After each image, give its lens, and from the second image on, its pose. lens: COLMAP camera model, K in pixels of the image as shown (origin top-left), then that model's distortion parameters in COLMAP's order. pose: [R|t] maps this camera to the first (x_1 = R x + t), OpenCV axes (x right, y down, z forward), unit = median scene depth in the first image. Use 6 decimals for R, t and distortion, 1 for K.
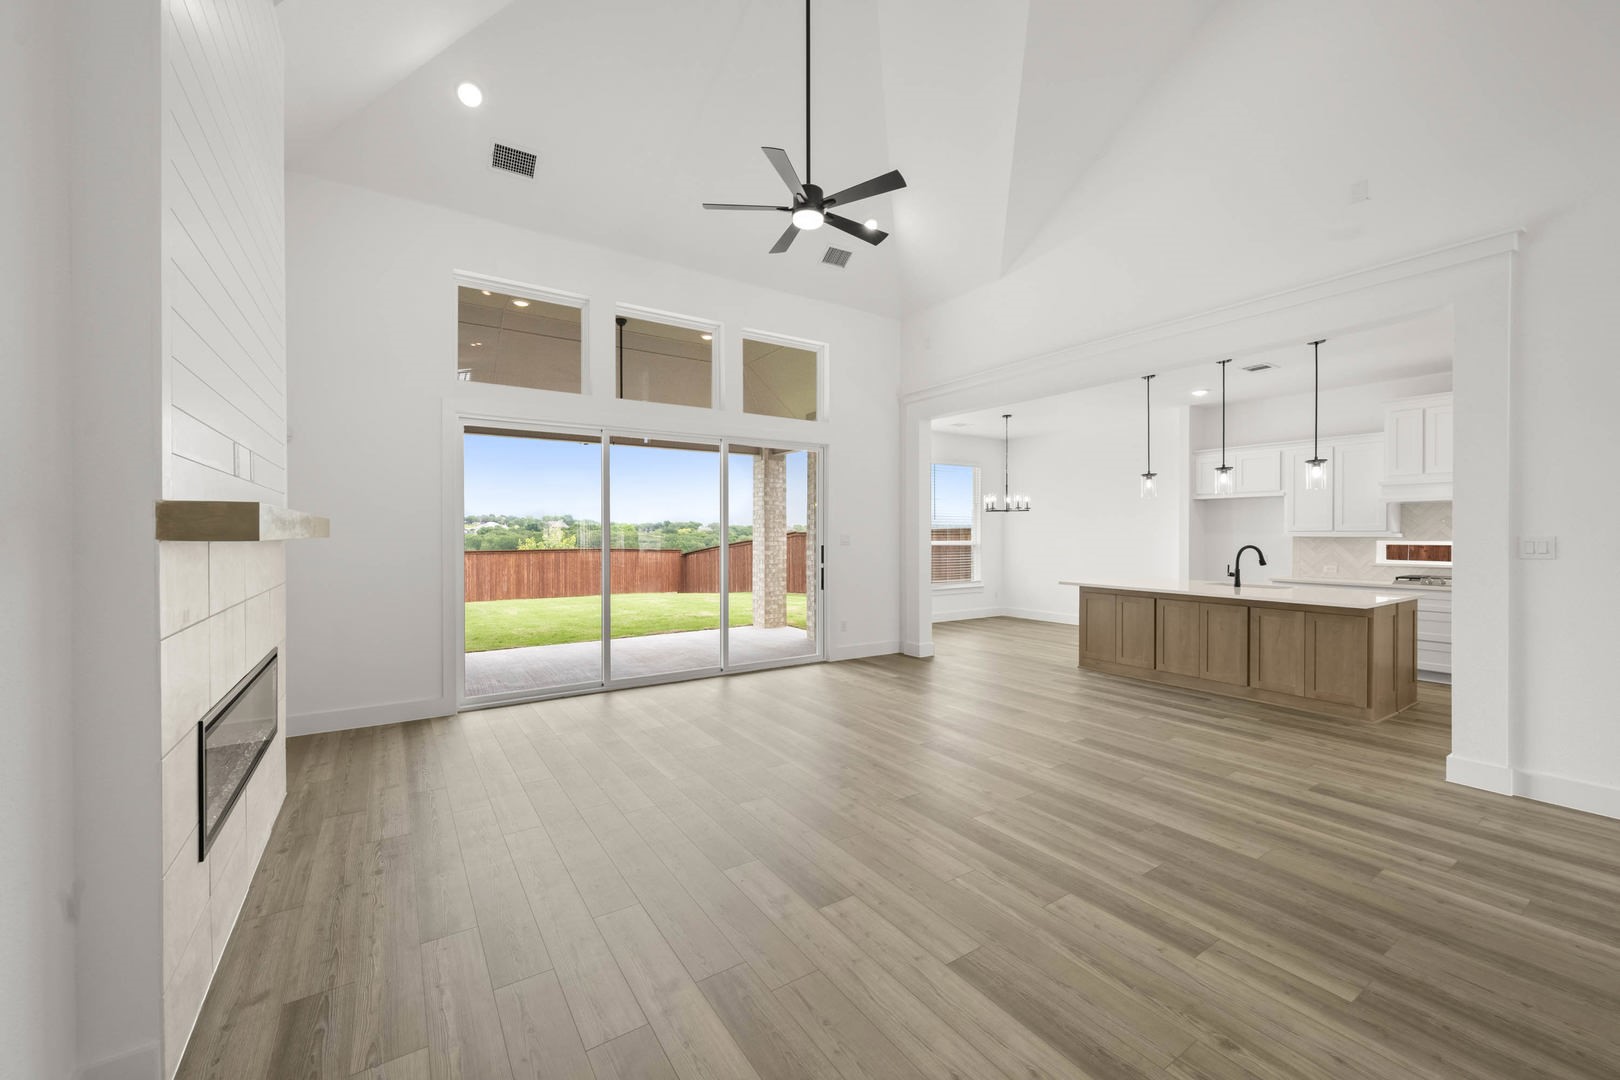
lens RADIAL K [[637.5, 0, 812.8], [0, 637.5, 534.8], [0, 0, 1]] dist [-0.000775, 0.000536]
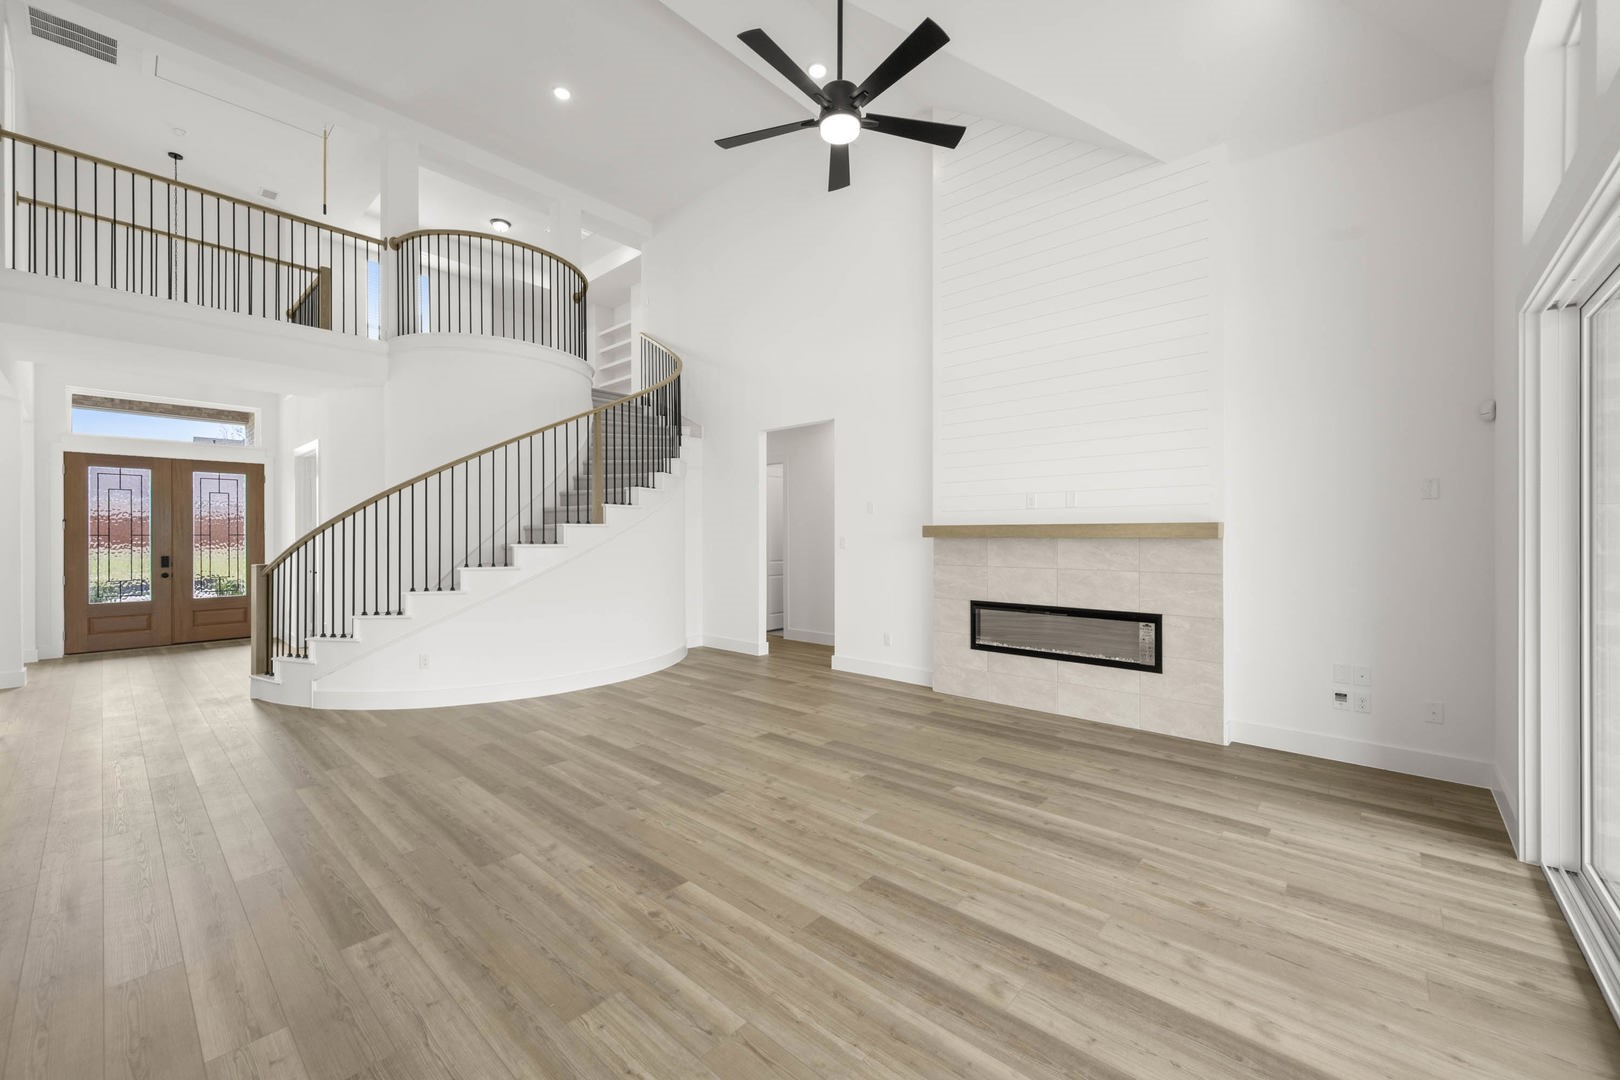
lens RADIAL K [[637.5, 0, 815.9], [0, 637.5, 534.8], [0, 0, 1]] dist [-0.000775, 0.000536]
pose [[-0.967547, 0.002912, -0.252674, 0.133049], [0.001761, 0.999987, 0.004779, -0.005269], [0.252685, 0.004178, -0.967540, 1.069506]]
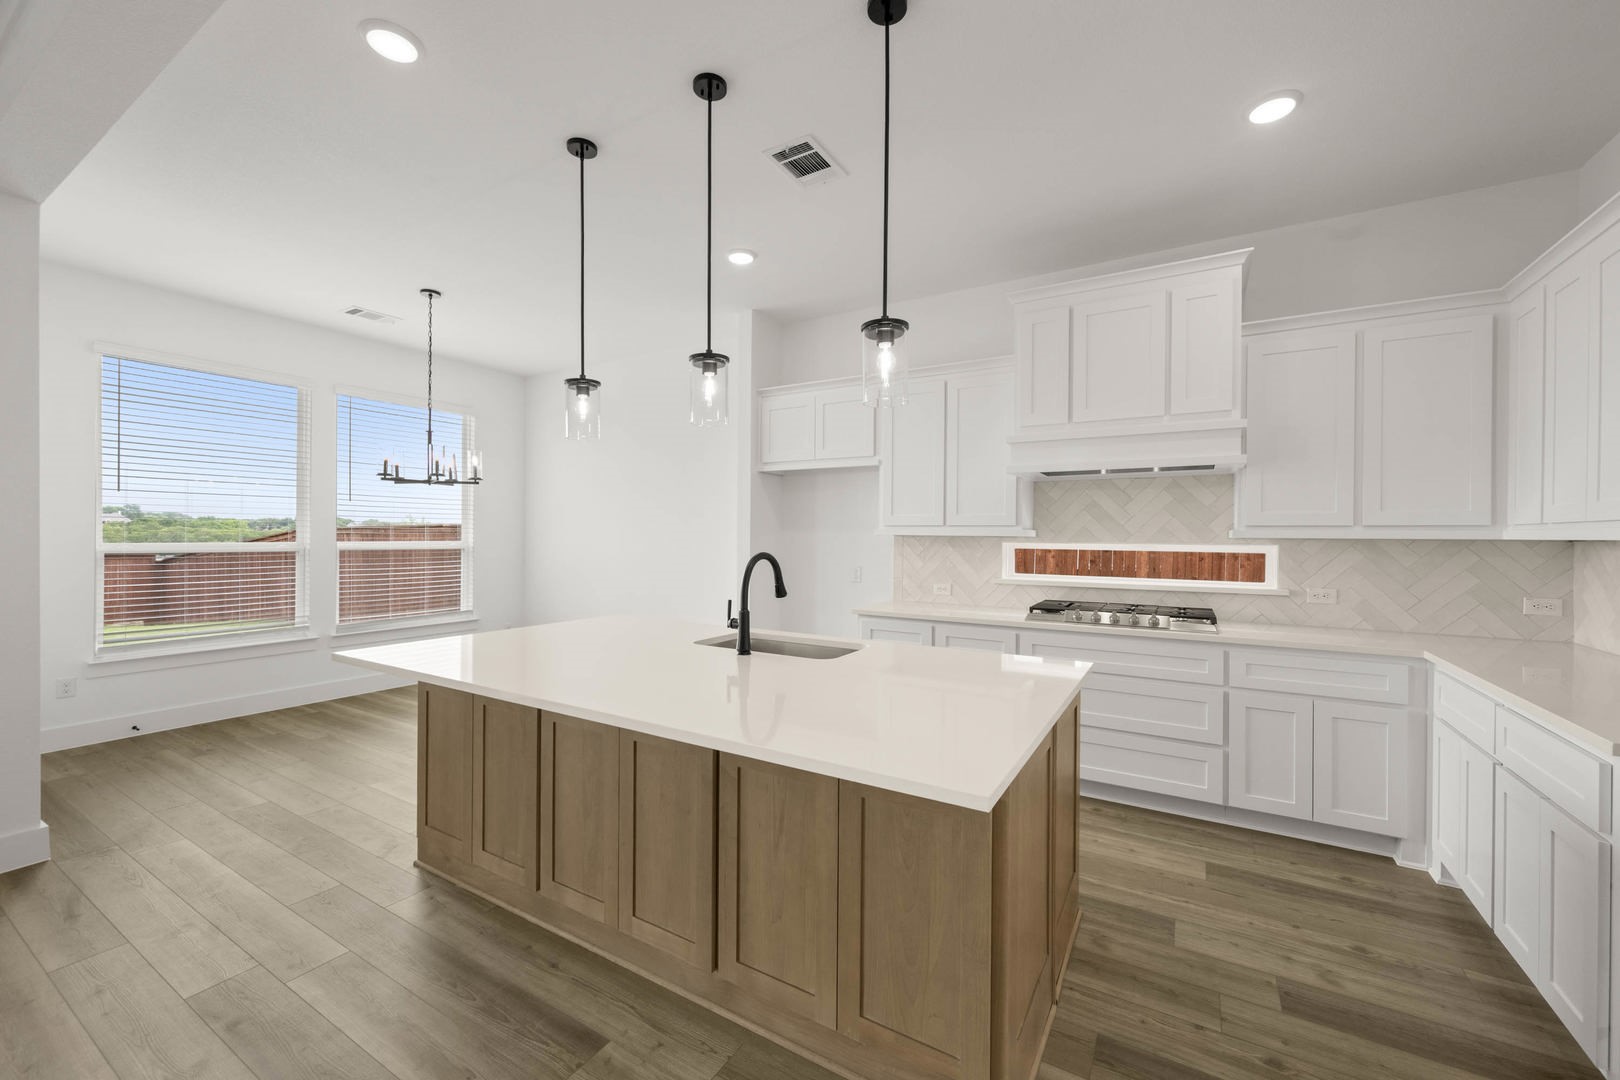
lens RADIAL K [[637.5, 0, 816.2], [0, 637.5, 534.5], [0, 0, 1]] dist [-0.000775, 0.000536]
pose [[0.899919, 0.006276, 0.436011, 0.482154], [-0.005158, 0.999980, -0.003747, 0.005376], [-0.436026, 0.001123, 0.899934, 0.555751]]
